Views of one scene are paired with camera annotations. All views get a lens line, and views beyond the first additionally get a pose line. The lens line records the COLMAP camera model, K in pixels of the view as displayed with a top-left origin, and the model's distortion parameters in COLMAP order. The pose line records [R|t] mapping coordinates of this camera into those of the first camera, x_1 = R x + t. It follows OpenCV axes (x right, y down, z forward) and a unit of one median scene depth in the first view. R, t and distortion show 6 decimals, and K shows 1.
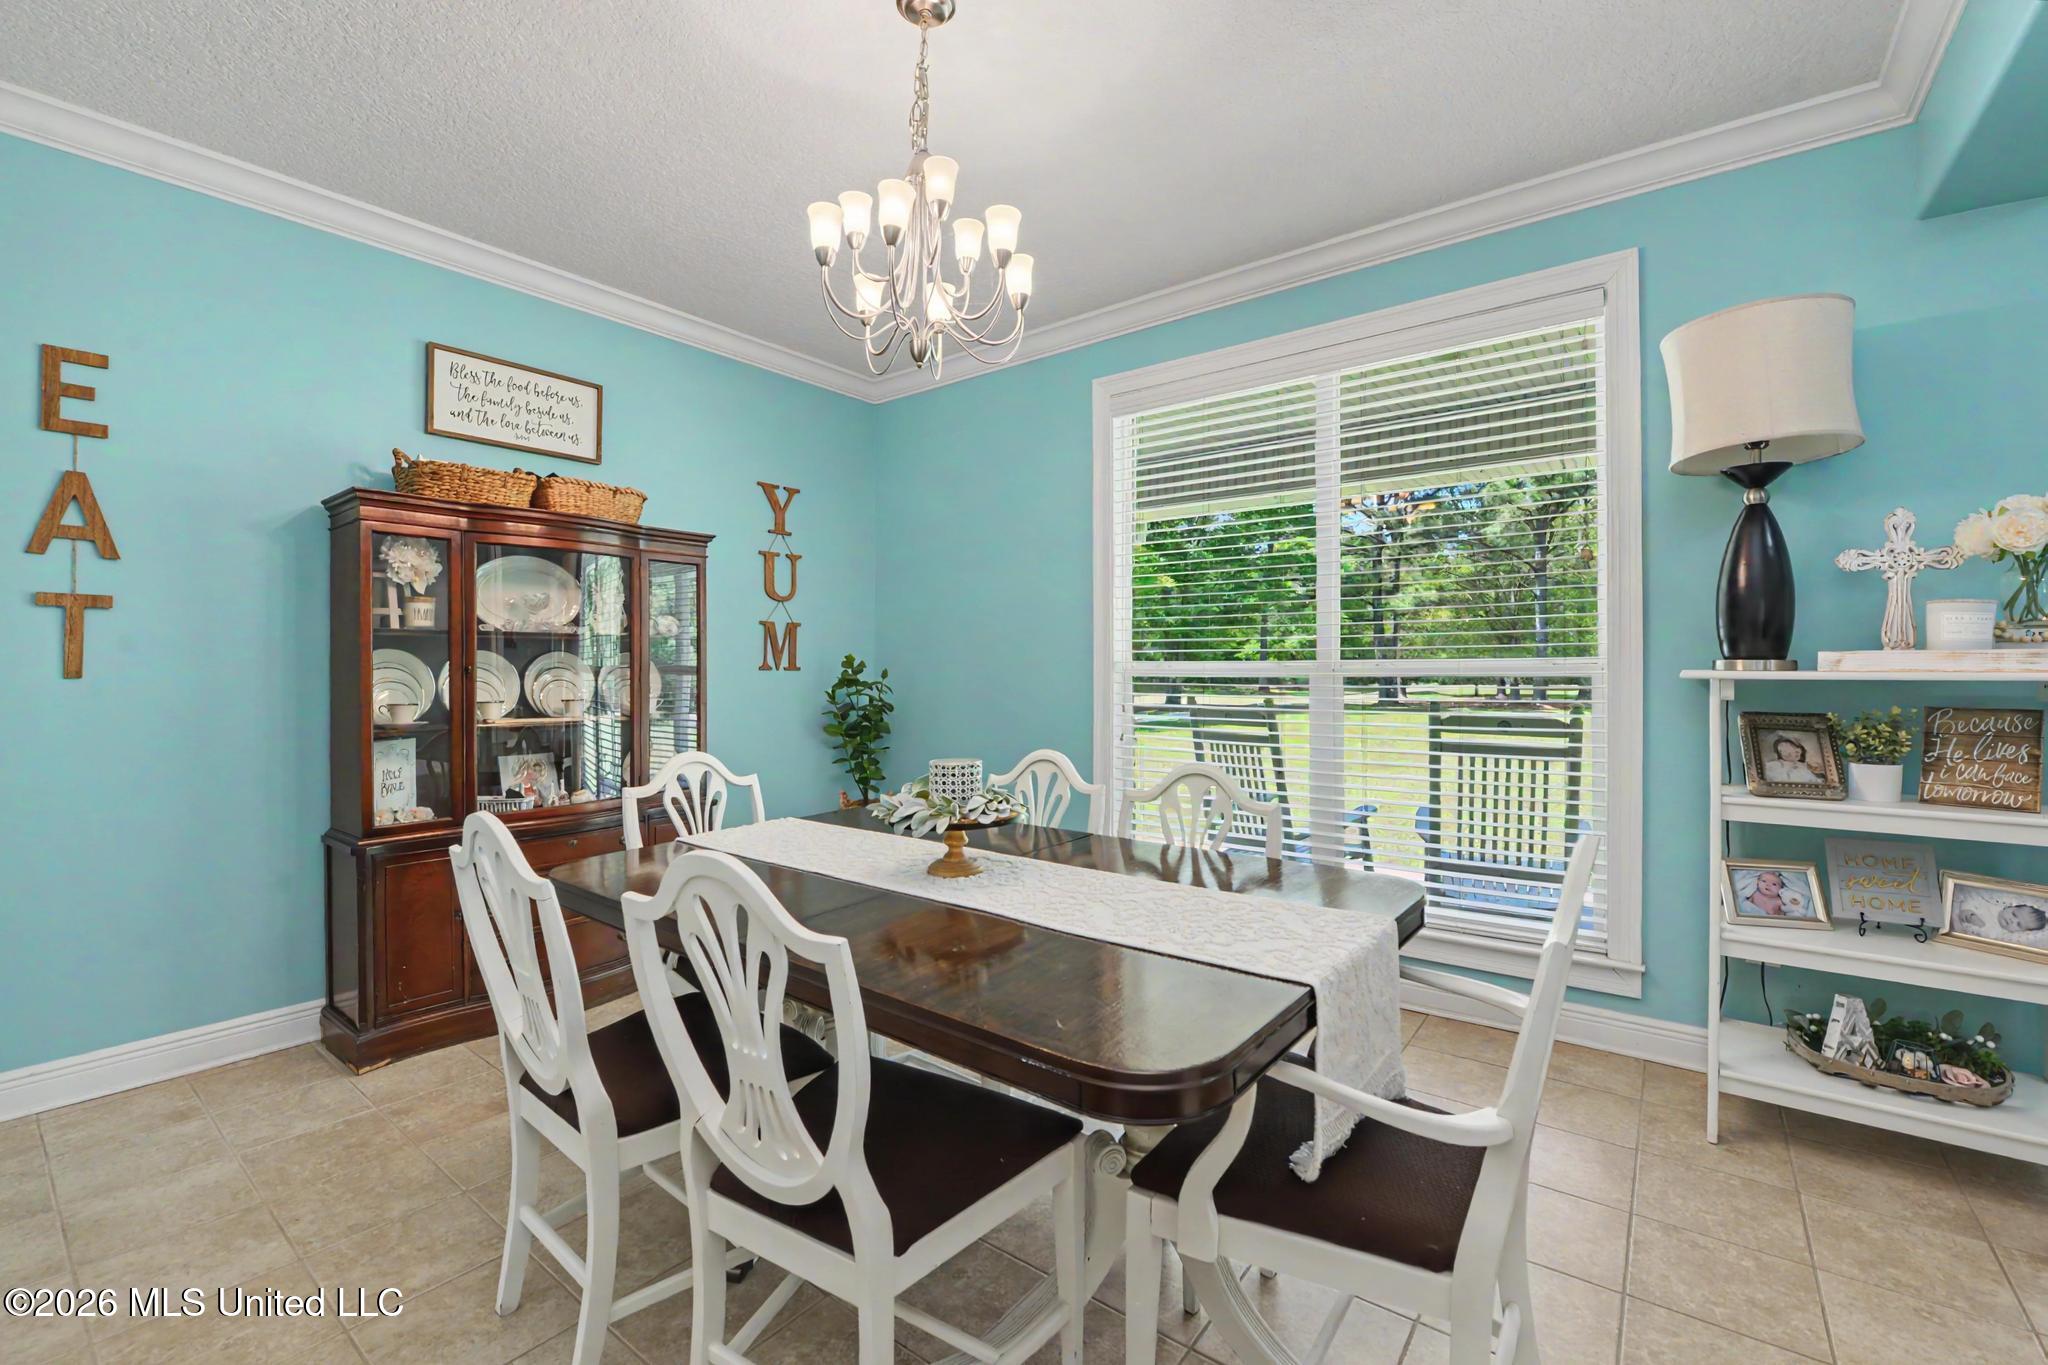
lens RADIAL K [[868.5, 0, 1010.6], [0, 868.5, 671.3], [0, 0, 1]] dist [-0.020016, -0.000316]
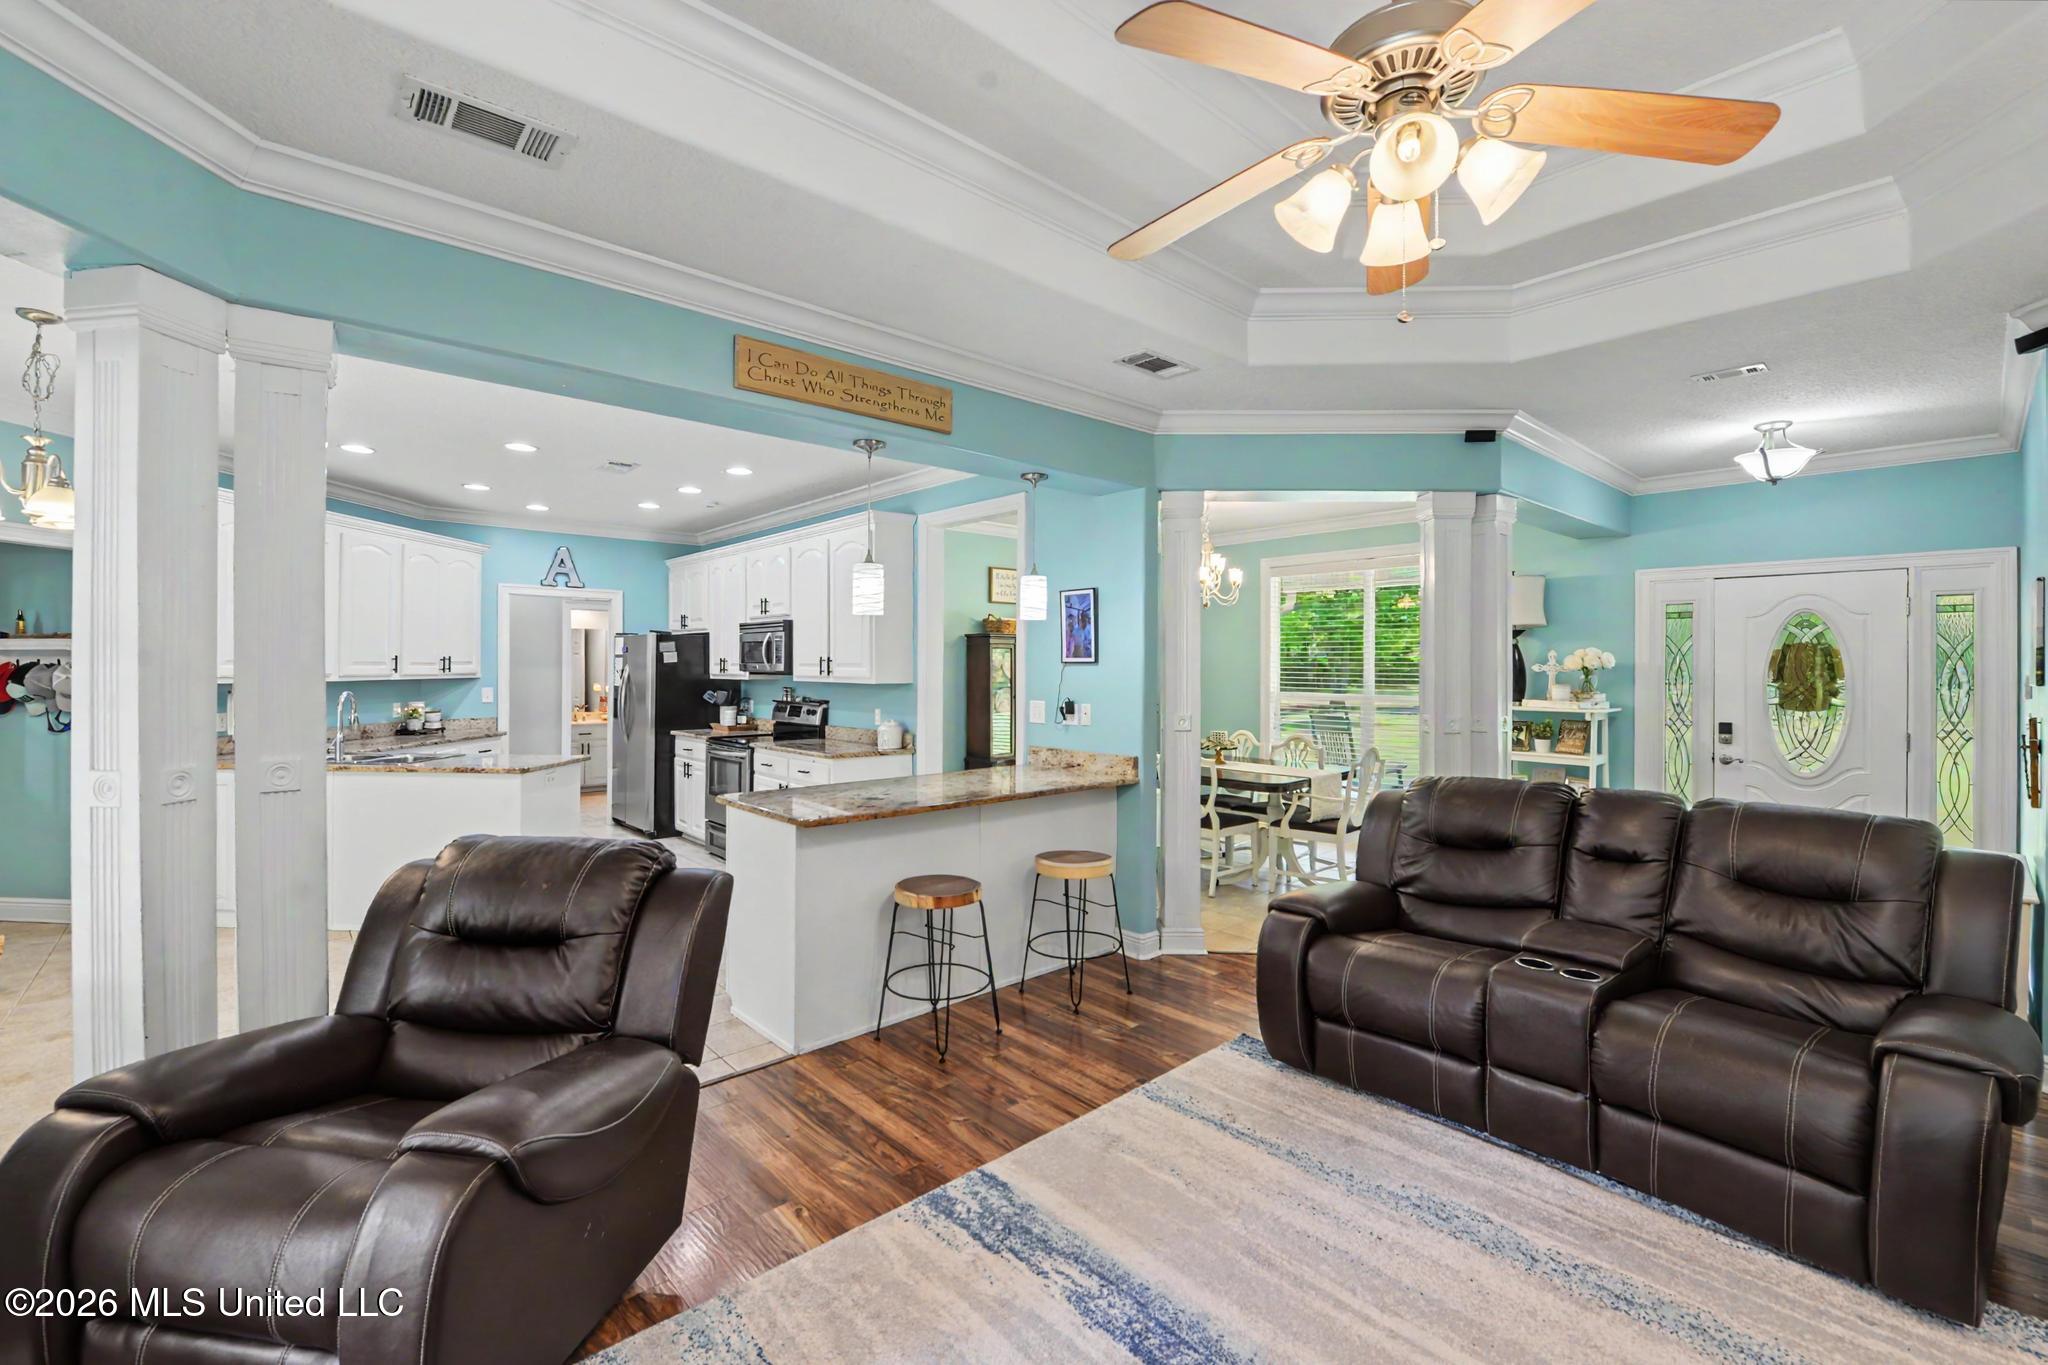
lens RADIAL K [[868.5, 0, 1010.6], [0, 868.5, 671.3], [0, 0, 1]] dist [-0.020016, -0.000316]
pose [[0.984280, 0.004827, -0.176551, -0.236779], [-0.003061, 0.999943, 0.010277, -0.144666], [0.176591, -0.009575, 0.984238, -2.167073]]
